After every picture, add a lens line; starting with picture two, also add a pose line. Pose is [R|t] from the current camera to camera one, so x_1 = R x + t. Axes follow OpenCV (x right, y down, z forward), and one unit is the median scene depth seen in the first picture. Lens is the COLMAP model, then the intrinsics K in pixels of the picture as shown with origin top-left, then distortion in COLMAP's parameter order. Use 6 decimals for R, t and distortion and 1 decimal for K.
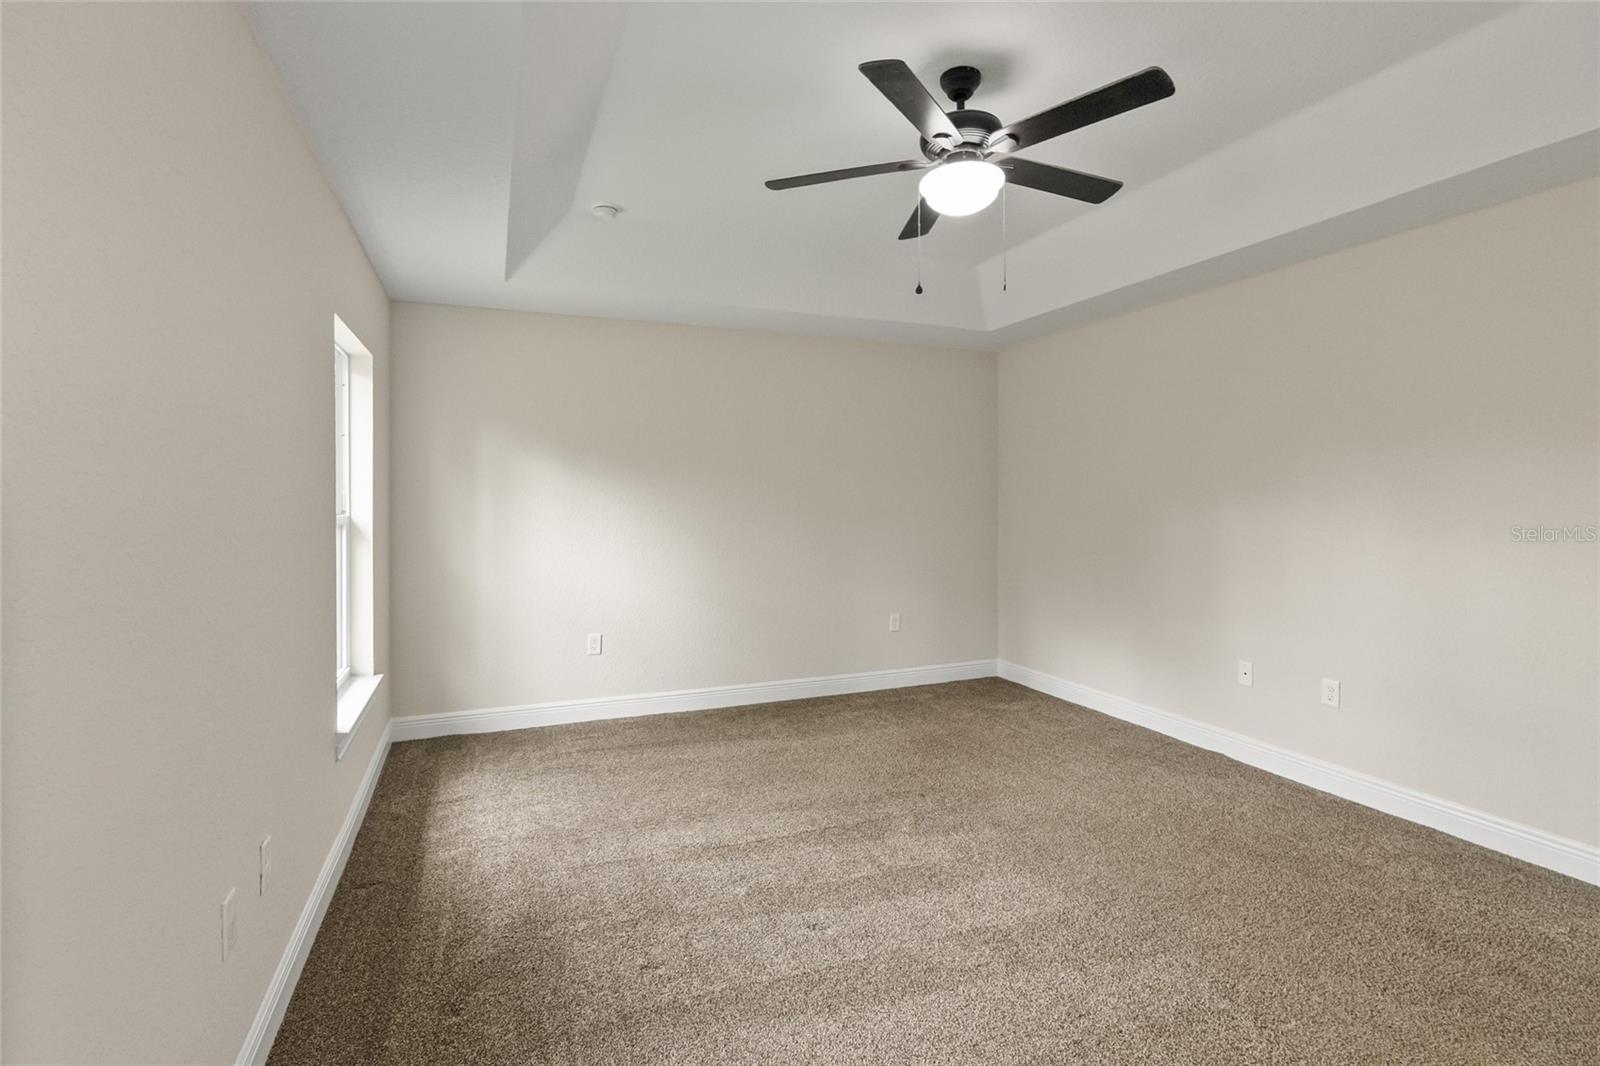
lens RADIAL K [[750.0, 0, 804.5], [0, 750.0, 503.5], [0, 0, 1]] dist [-0.011969, 0.000232]
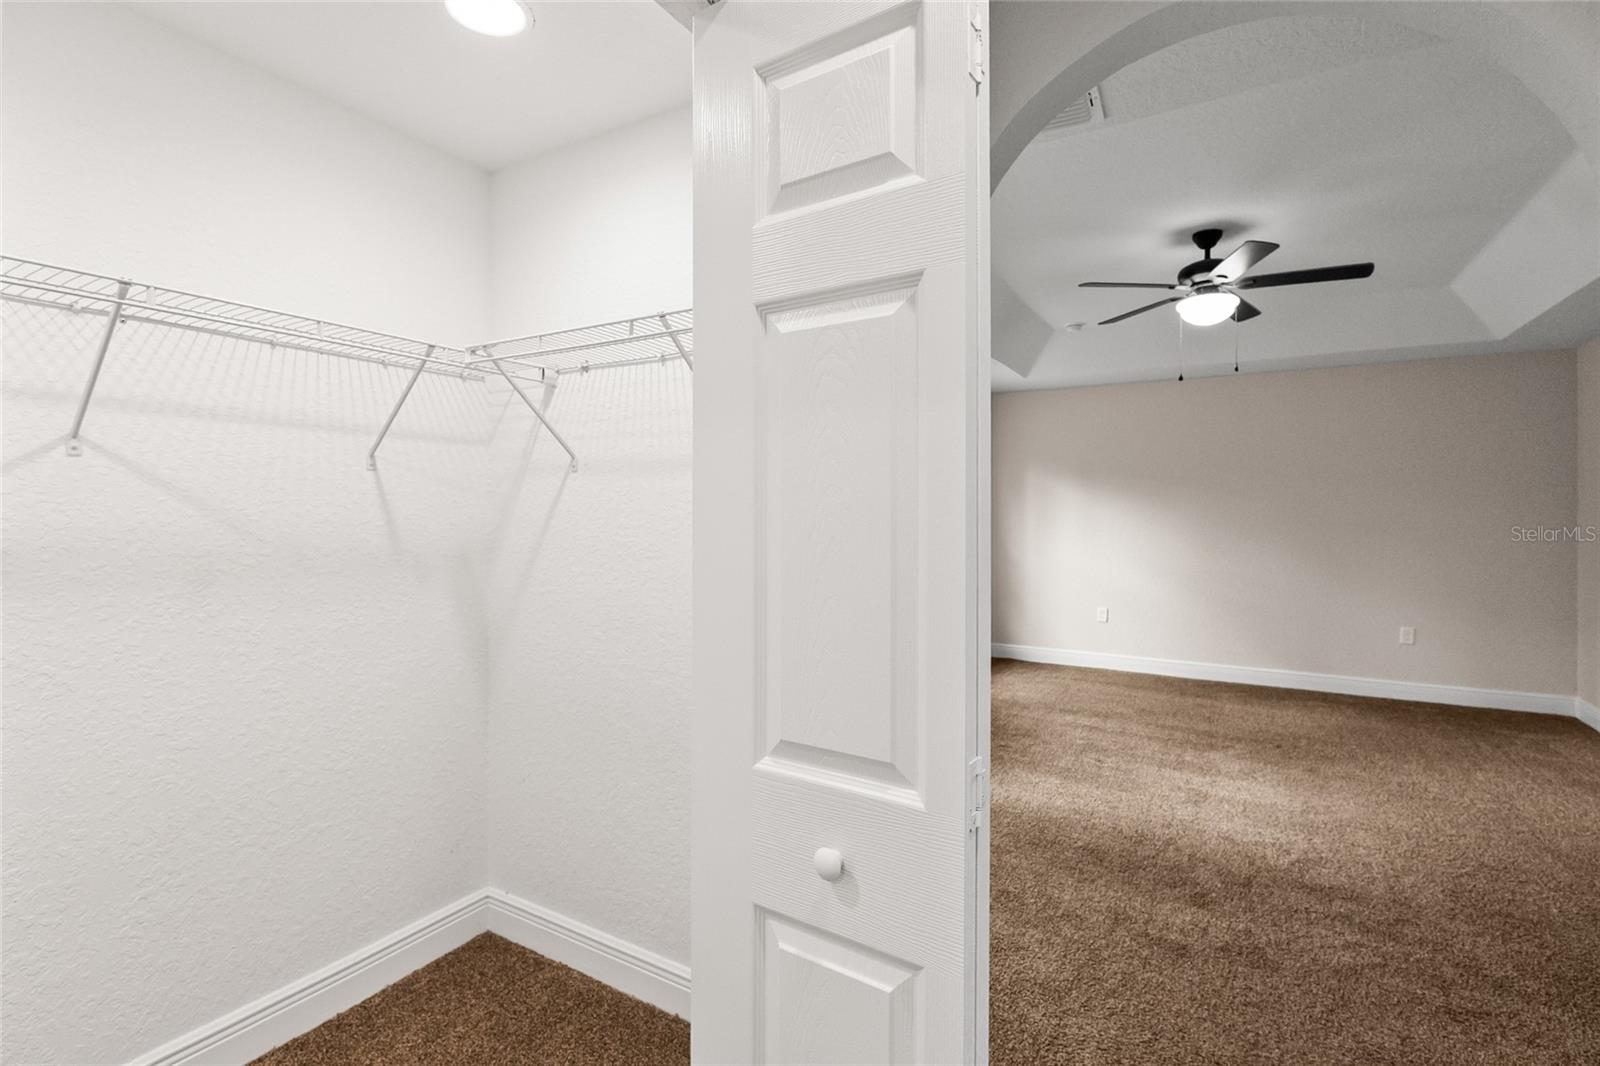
lens RADIAL K [[739.8, 0, 817.7], [0, 739.8, 507.3], [0, 0, 1]] dist [-0.000645, 0.000244]
pose [[0.621783, 0.001469, -0.783188, 0.627935], [-0.010391, 0.999926, -0.006373, -0.000401], [0.783120, 0.012101, 0.621752, -0.383157]]
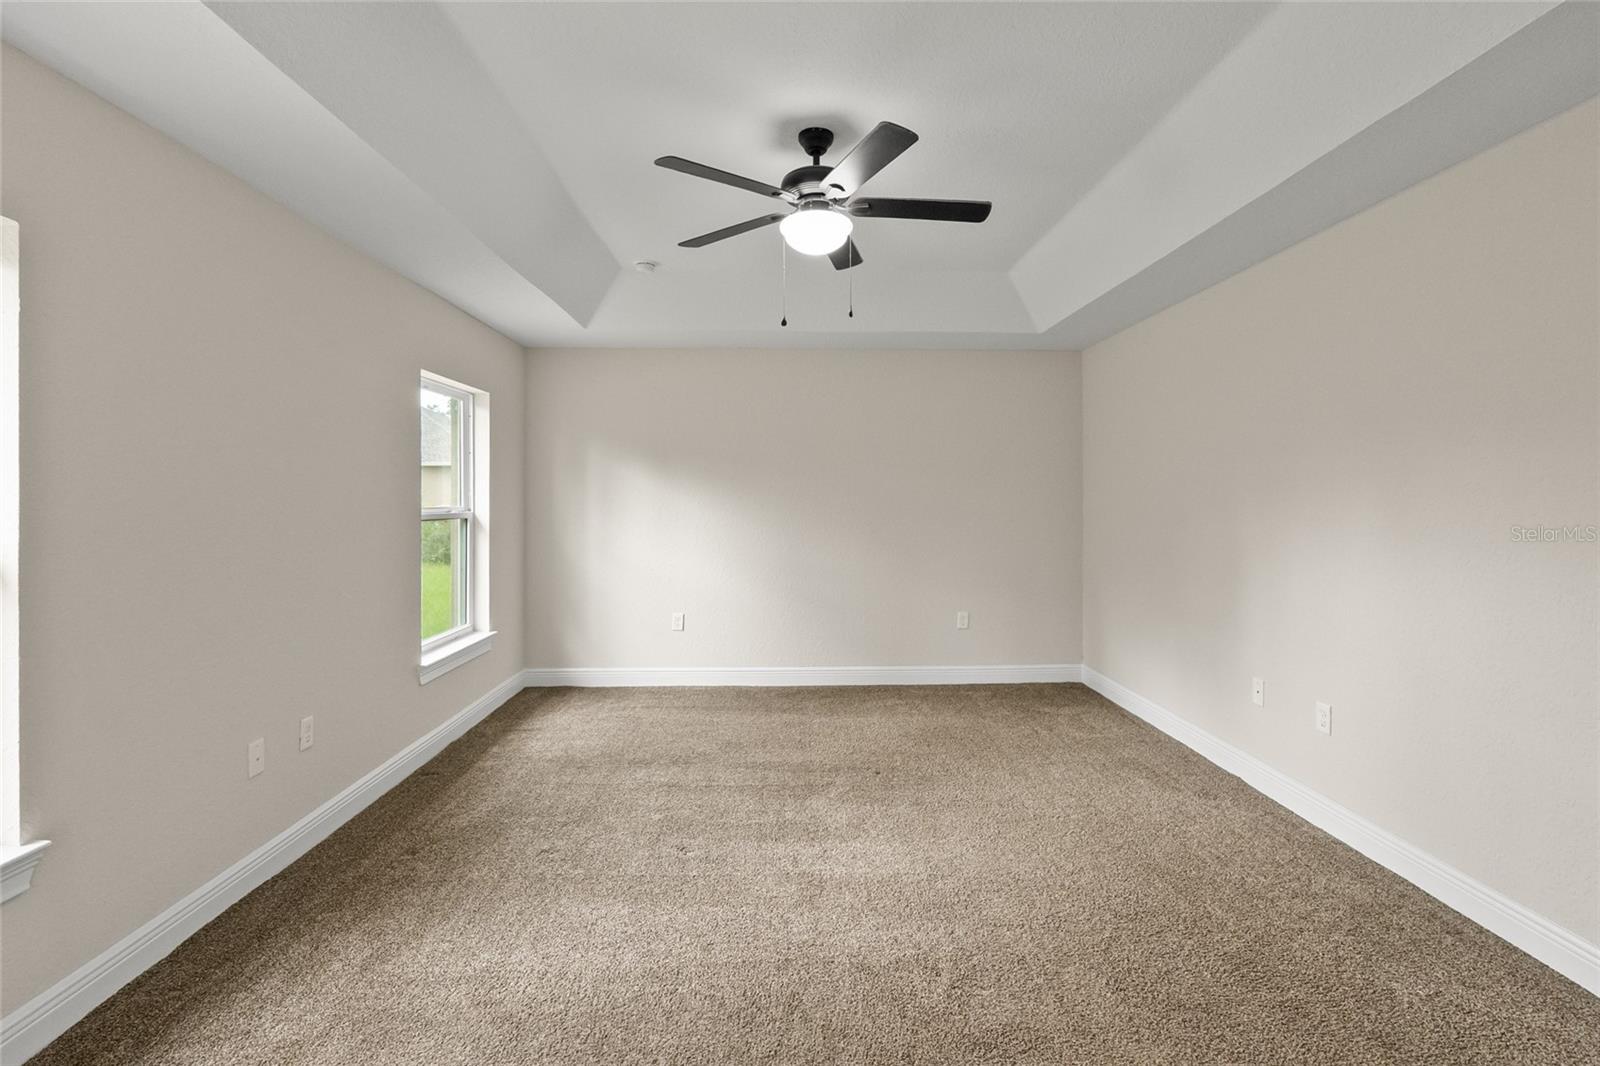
lens RADIAL K [[745.2, 0, 804.0], [0, 745.2, 497.3], [0, 0, 1]] dist [-0.013437, -0.000067]
pose [[0.938150, 0.001495, -0.346225, 0.414529], [-0.004306, 0.999964, -0.007348, -0.002875], [0.346201, 0.008385, 0.938123, -0.055552]]
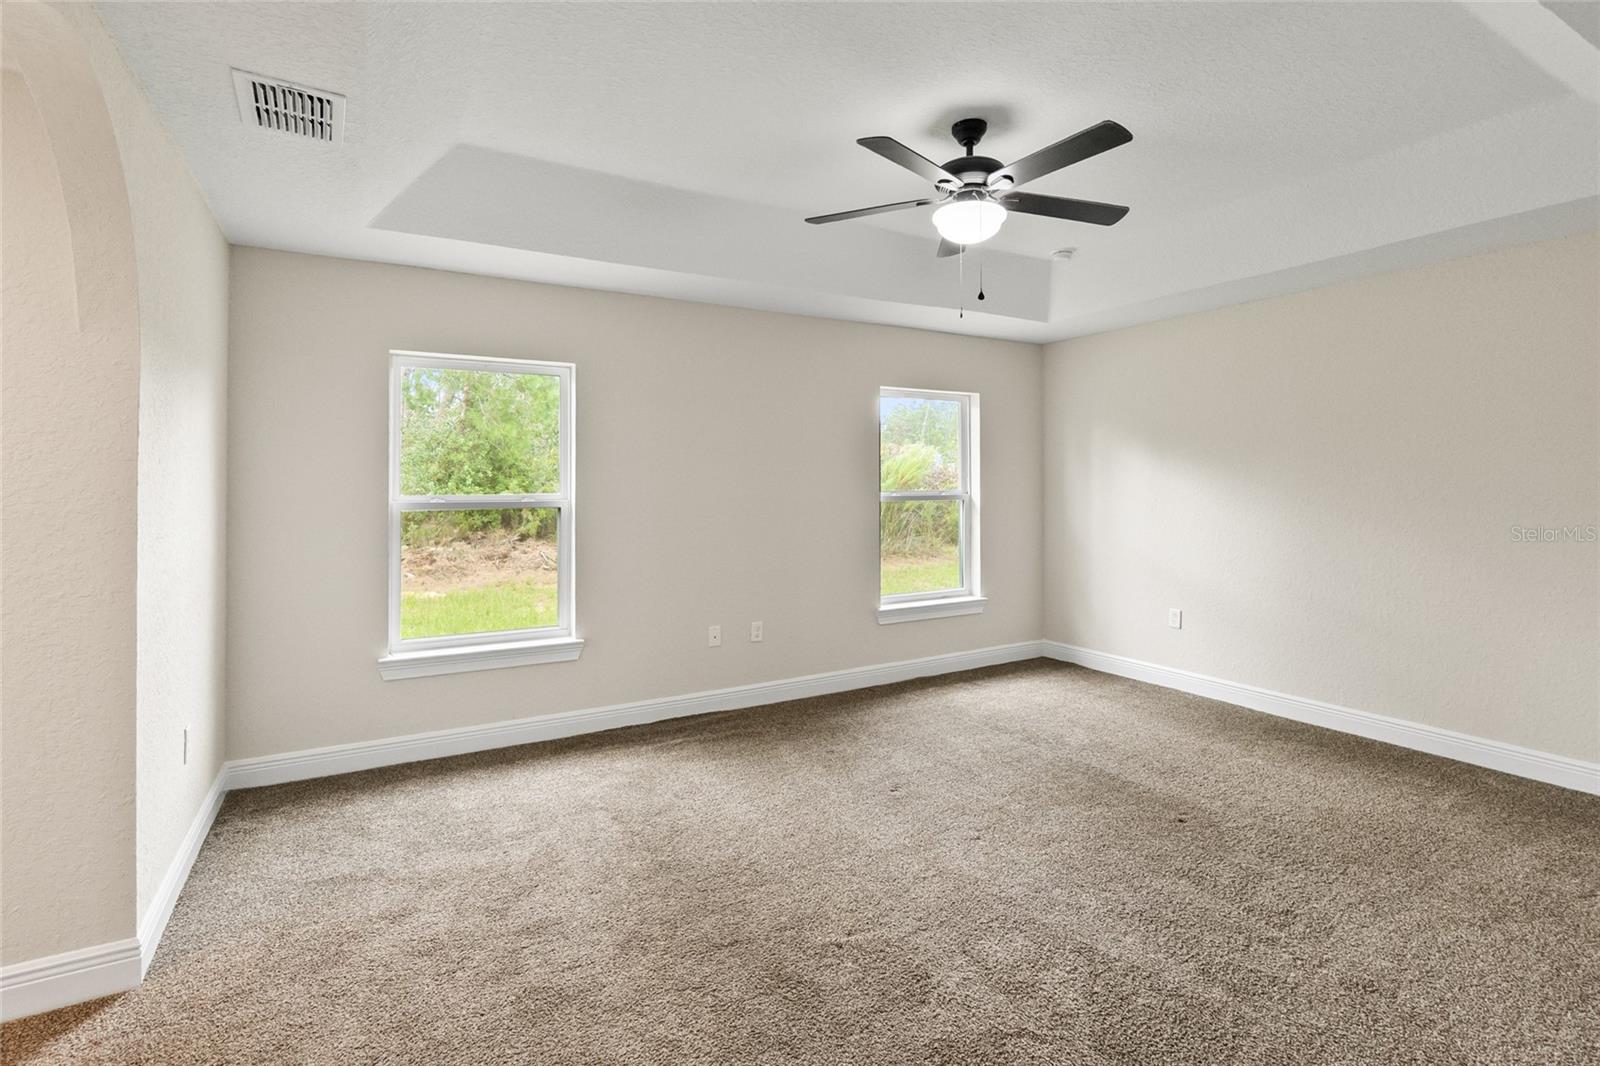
lens RADIAL K [[752.1, 0, 805.5], [0, 752.1, 484.0], [0, 0, 1]] dist [-0.017271, 0.000201]
pose [[0.145913, 0.006080, -0.989279, 0.932655], [-0.002981, 0.999979, 0.005706, -0.014769], [0.989293, 0.002117, 0.145928, 0.407043]]
